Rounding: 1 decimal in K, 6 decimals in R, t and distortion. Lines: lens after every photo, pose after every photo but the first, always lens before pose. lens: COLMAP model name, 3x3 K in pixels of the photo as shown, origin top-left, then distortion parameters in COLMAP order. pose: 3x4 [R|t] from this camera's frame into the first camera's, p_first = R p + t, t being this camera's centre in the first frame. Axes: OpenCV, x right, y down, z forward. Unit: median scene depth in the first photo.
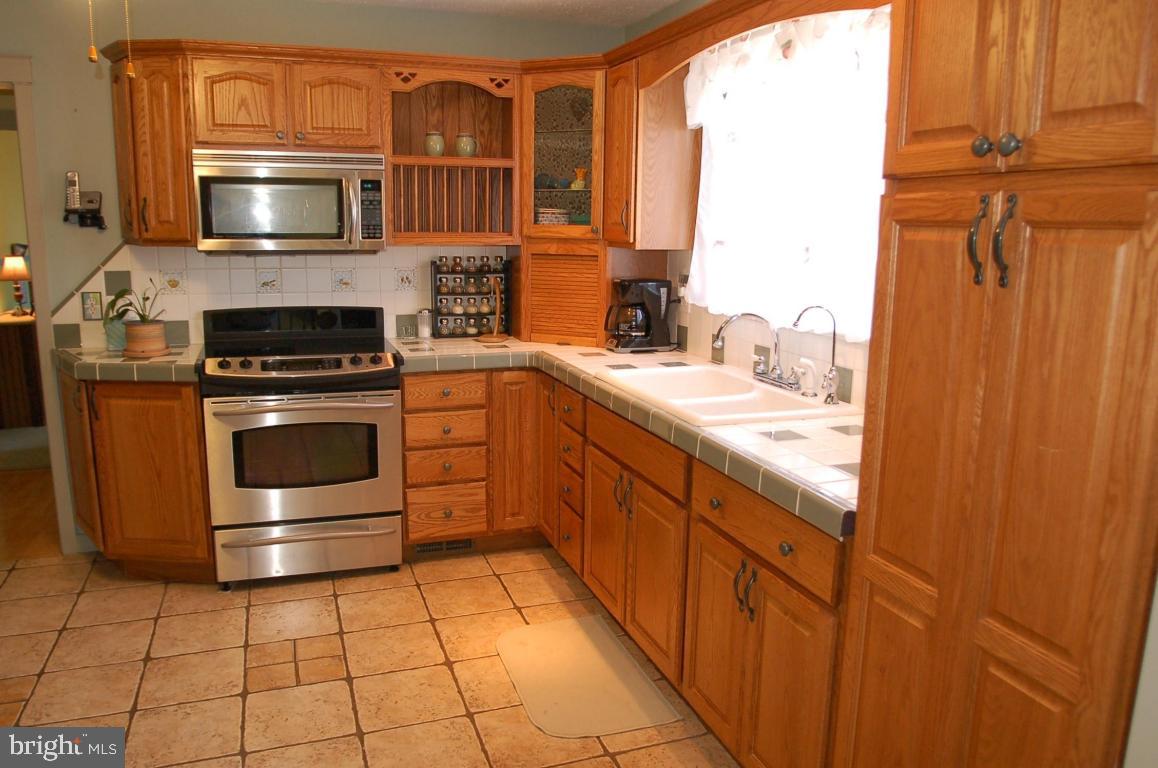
lens RADIAL K [[864.2, 0, 579.8], [0, 864.2, 392.3], [0, 0, 1]] dist [-0.080653, 0.032670]
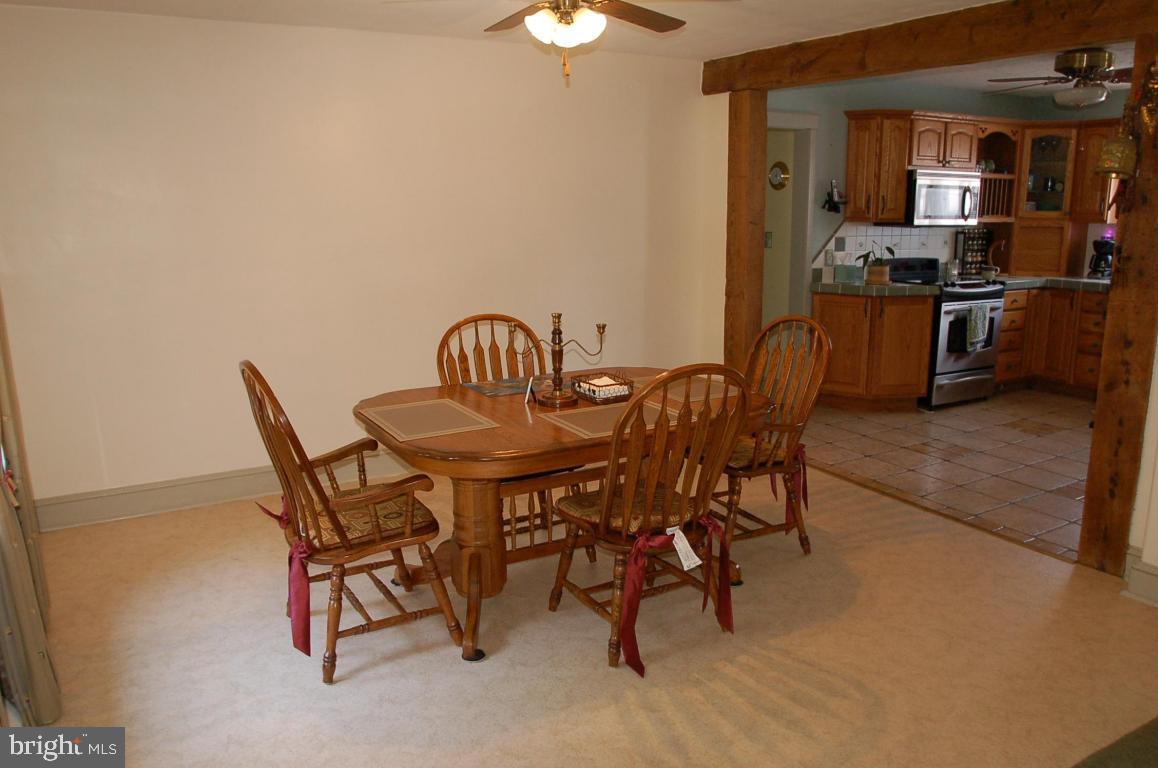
lens RADIAL K [[864.2, 0, 581.0], [0, 864.2, 385.6], [0, 0, 1]] dist [-0.080653, 0.032670]
pose [[0.981609, -0.055694, 0.182596, -1.413097], [0.054339, 0.998445, 0.012416, 0.109269], [-0.183004, -0.002266, 0.983110, -0.628530]]
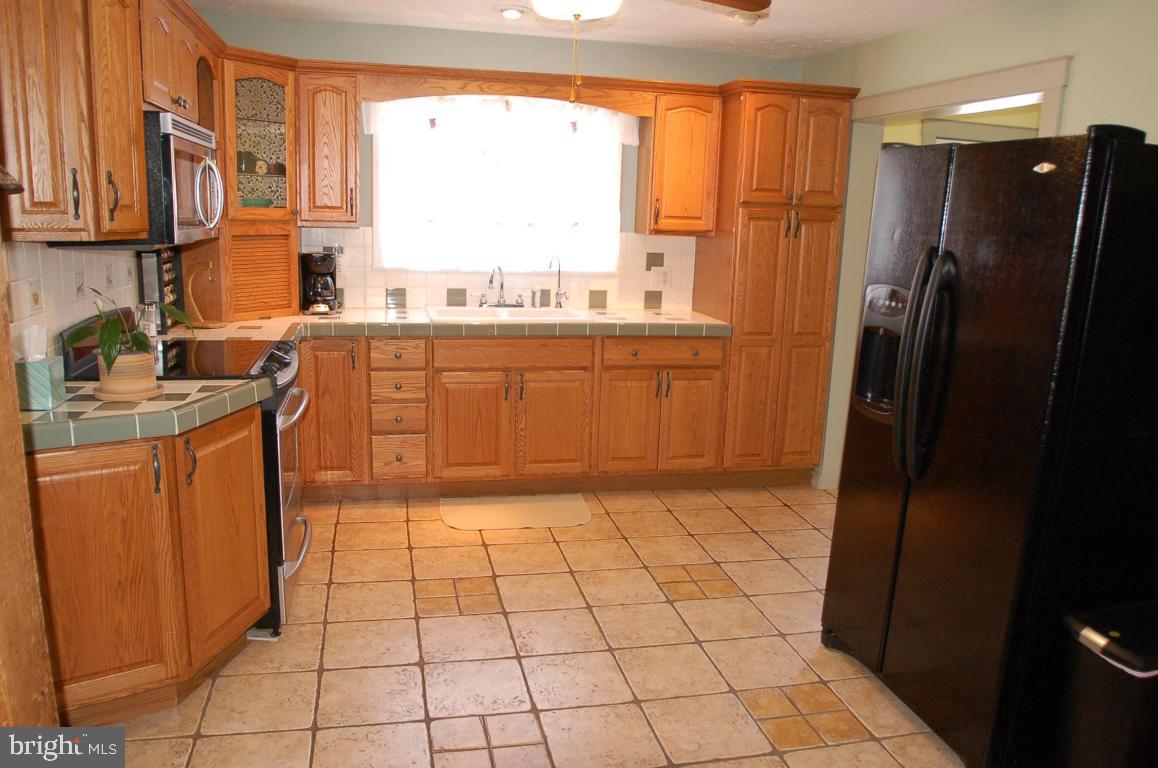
lens RADIAL K [[864.2, 0, 580.7], [0, 864.2, 387.5], [0, 0, 1]] dist [-0.080653, 0.032670]
pose [[0.107924, -0.208269, 0.972099, -1.115400], [0.160641, 0.968614, 0.189688, -0.119985], [-0.981095, 0.135687, 0.137994, 0.516056]]
